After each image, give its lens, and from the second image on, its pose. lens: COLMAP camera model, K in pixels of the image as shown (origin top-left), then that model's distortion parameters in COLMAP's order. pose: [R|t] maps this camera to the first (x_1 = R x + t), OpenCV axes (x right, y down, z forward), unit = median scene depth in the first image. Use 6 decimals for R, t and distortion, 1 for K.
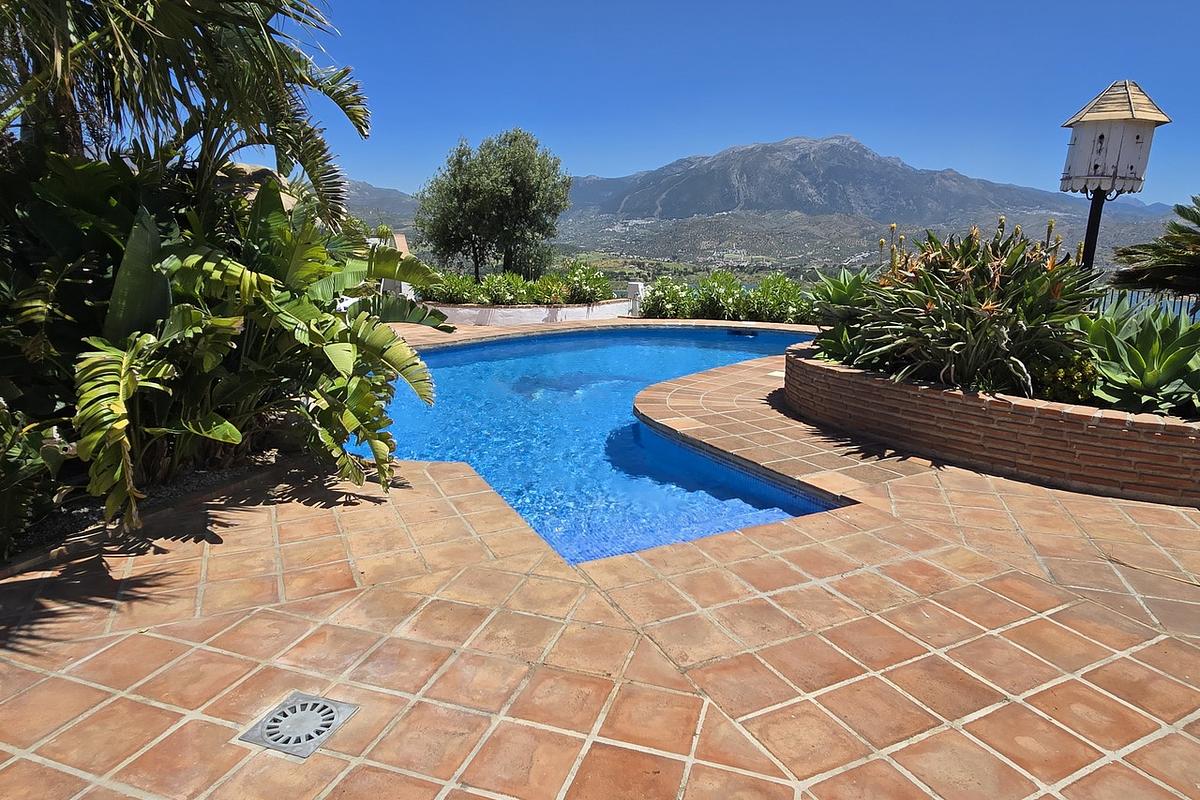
lens RADIAL K [[711.1, 0, 600.0], [0, 711.1, 400.0], [0, 0, 1]] dist [0.003949, 0.001104]
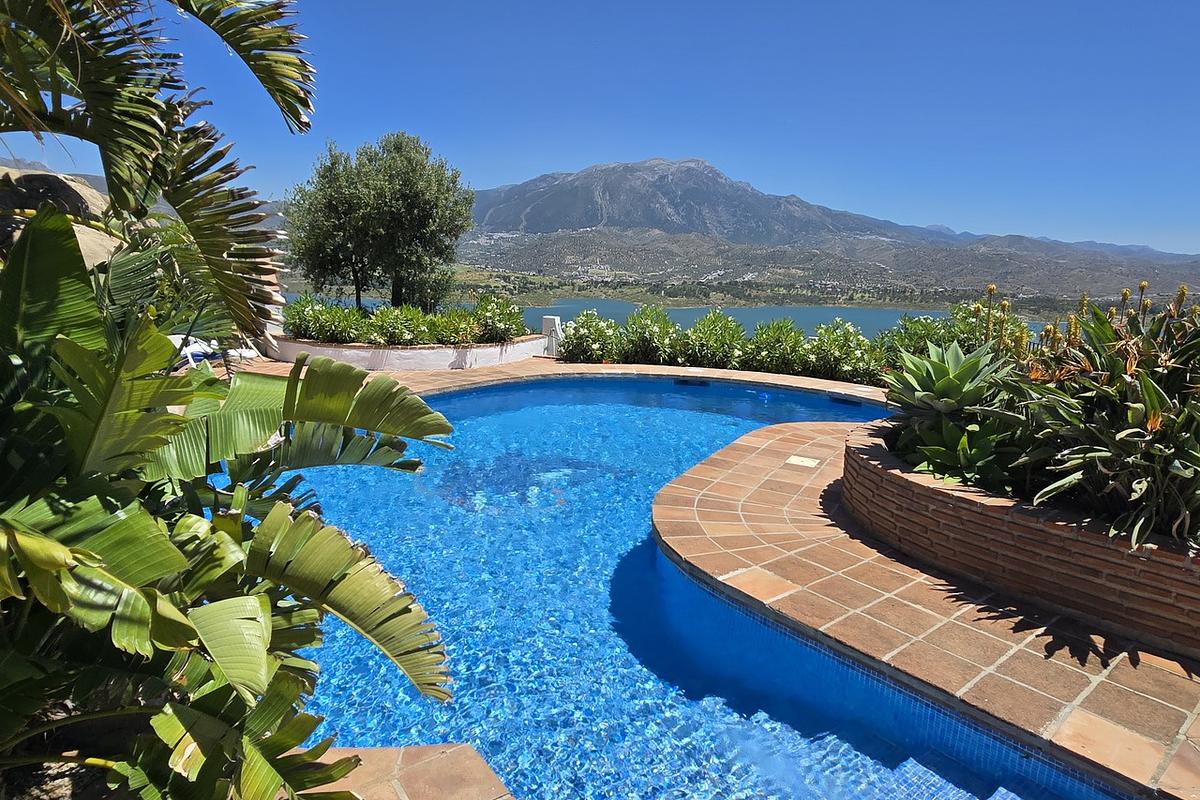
lens RADIAL K [[711.1, 0, 600.0], [0, 711.1, 400.0], [0, 0, 1]] dist [0.003949, 0.001104]
pose [[0.982456, -0.012044, 0.186106, -0.061188], [0.015447, 0.999739, -0.016847, -0.051673], [-0.185855, 0.019426, 0.982385, 0.145611]]
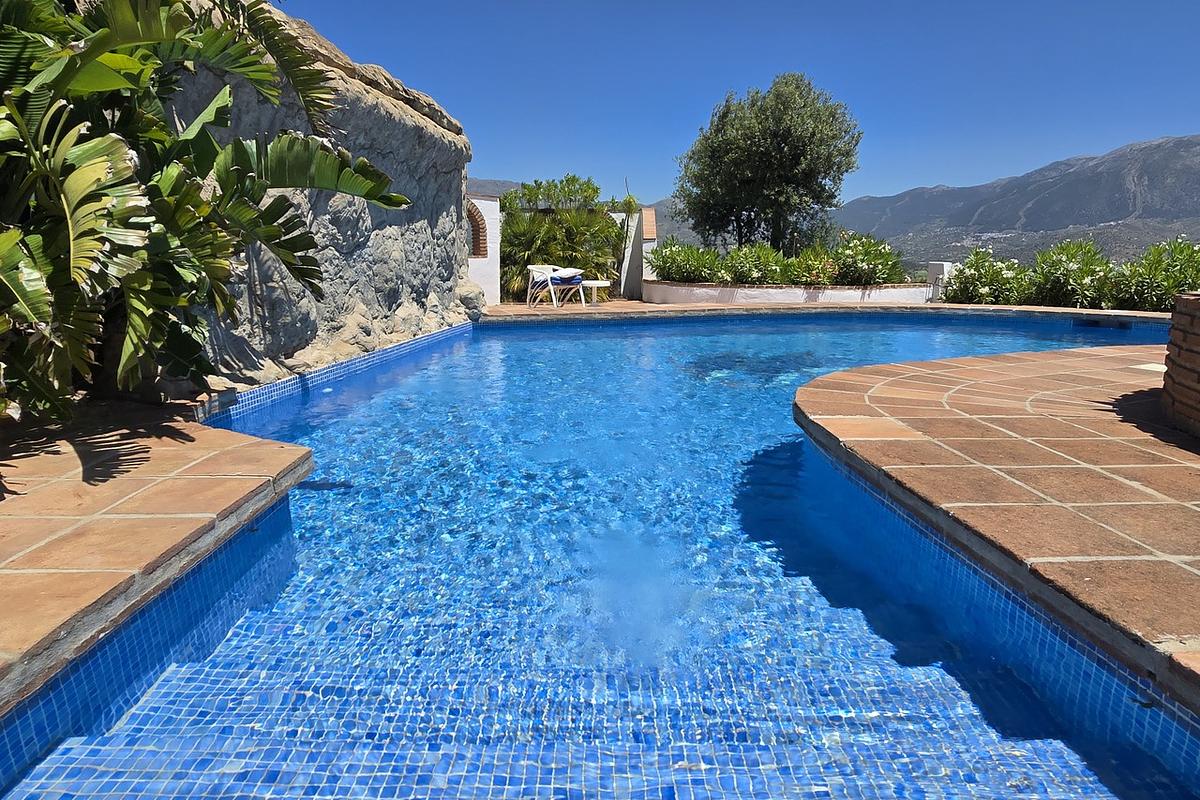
lens RADIAL K [[709.3, 0, 600.0], [0, 709.3, 400.0], [0, 0, 1]] dist [-0.002237, -0.001566]
pose [[0.902425, 0.079233, -0.423498, 0.059870], [-0.088889, 0.996037, -0.003063, 0.012578], [0.421577, 0.040408, 0.905892, 0.209002]]
